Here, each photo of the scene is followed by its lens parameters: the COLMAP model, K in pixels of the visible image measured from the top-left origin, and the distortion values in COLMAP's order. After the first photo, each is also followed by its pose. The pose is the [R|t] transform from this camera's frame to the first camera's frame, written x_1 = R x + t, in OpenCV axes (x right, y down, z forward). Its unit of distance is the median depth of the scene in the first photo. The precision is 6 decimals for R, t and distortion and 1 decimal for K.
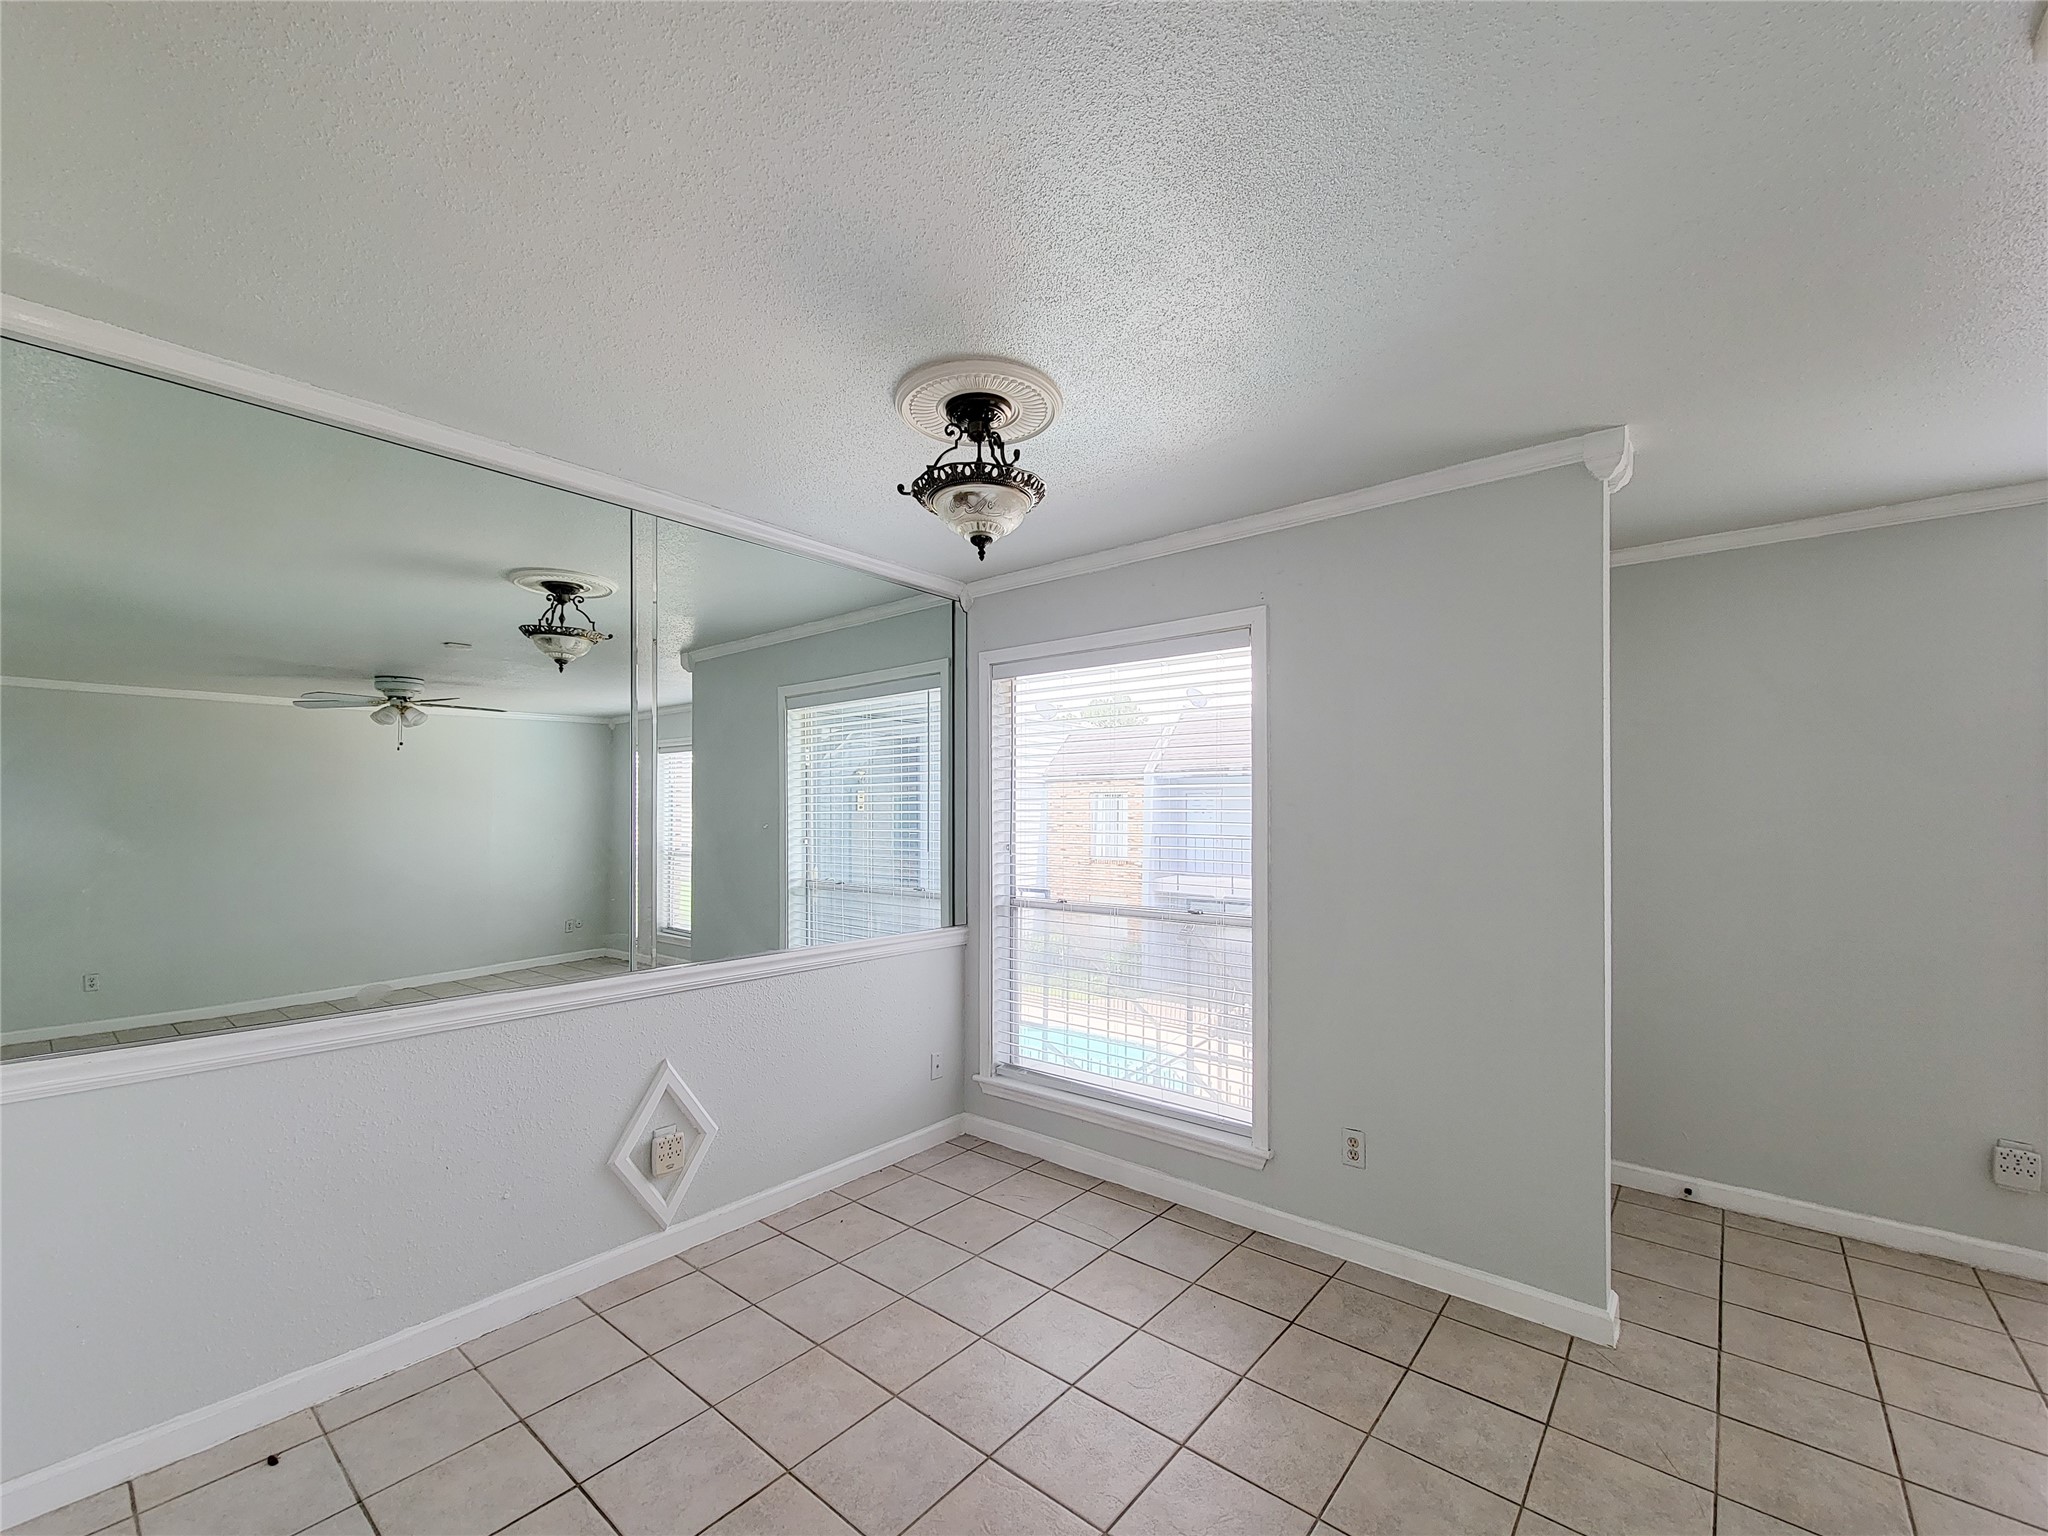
lens RADIAL K [[846.6, 0, 1034.4], [0, 846.6, 816.5], [0, 0, 1]] dist [-0.003367, -0.000401]
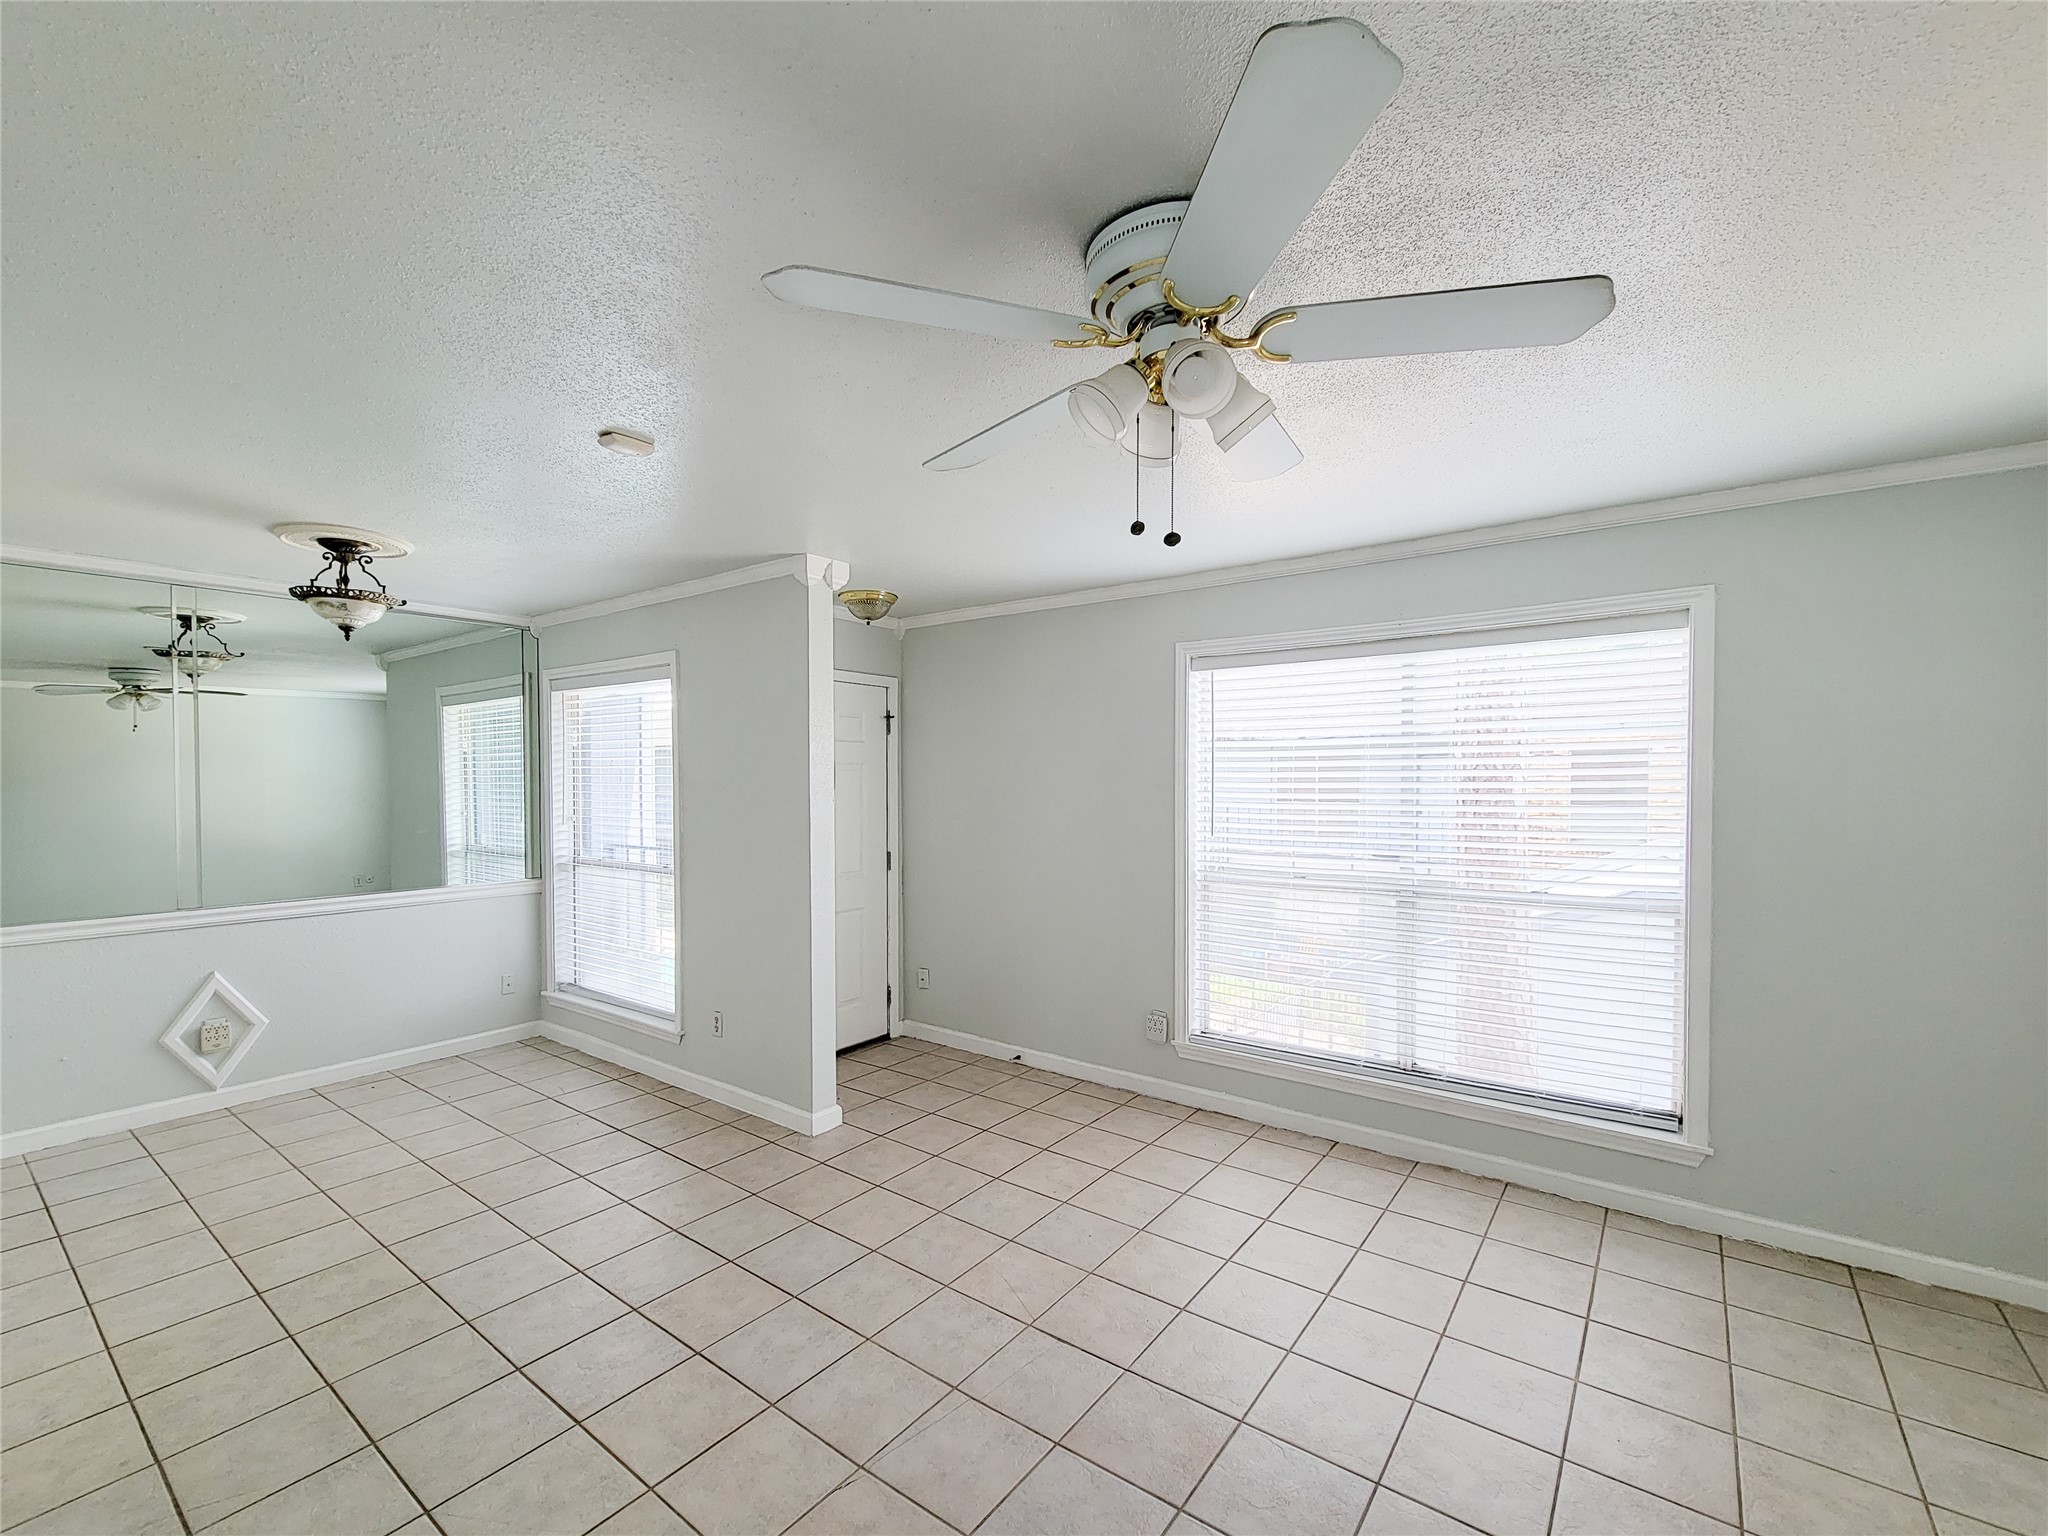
lens RADIAL K [[863.1, 0, 1062.6], [0, 863.1, 798.3], [0, 0, 1]] dist [0.000754, 0.000042]
pose [[0.997286, -0.002144, 0.073590, 0.740554], [0.000430, 0.999728, 0.023306, -0.030812], [-0.073620, -0.023211, 0.997016, -0.458658]]
